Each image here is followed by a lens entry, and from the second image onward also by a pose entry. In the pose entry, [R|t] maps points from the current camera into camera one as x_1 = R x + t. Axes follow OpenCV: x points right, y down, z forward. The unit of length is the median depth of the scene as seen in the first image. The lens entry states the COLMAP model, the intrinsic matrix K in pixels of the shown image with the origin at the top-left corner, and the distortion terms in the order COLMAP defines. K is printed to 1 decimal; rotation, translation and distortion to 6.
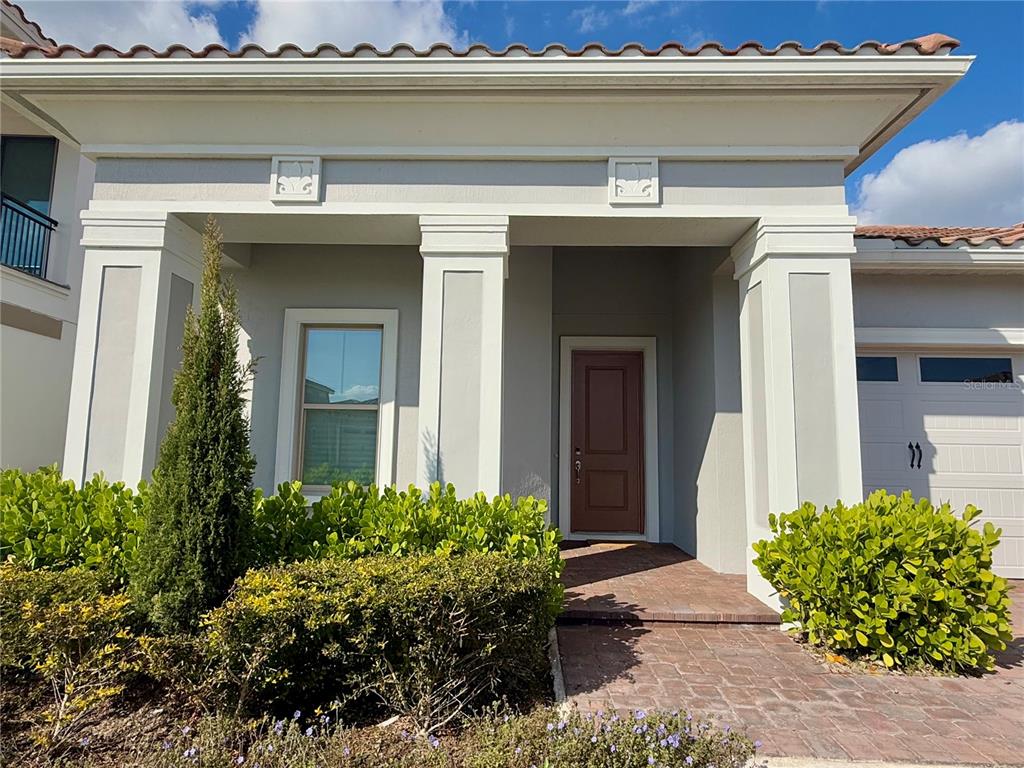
lens RADIAL K [[588.5, 0, 503.1], [0, 588.5, 382.6], [0, 0, 1]] dist [0.004291, -0.001920]
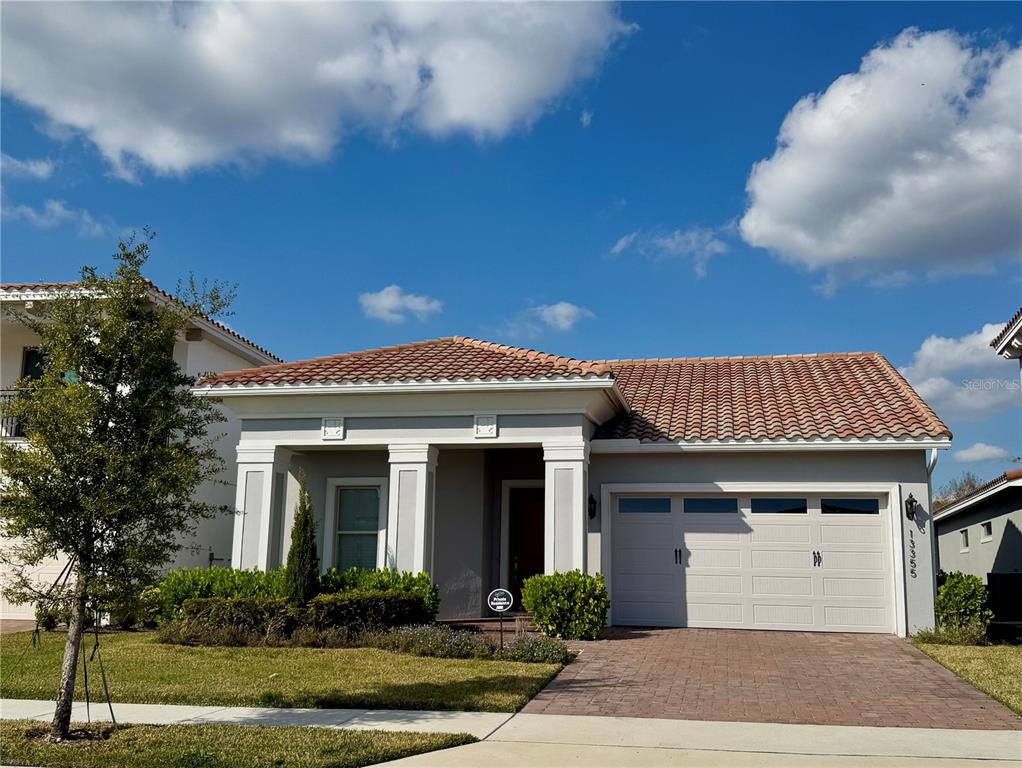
lens RADIAL K [[985.2, 0, 516.7], [0, 985.2, 387.7], [0, 0, 1]] dist [0.124128, 0.000000]
pose [[0.987701, -0.036210, -0.152103, 0.872229], [0.025514, 0.997100, -0.071699, -0.218031], [0.154258, 0.066937, 0.985761, -2.483814]]
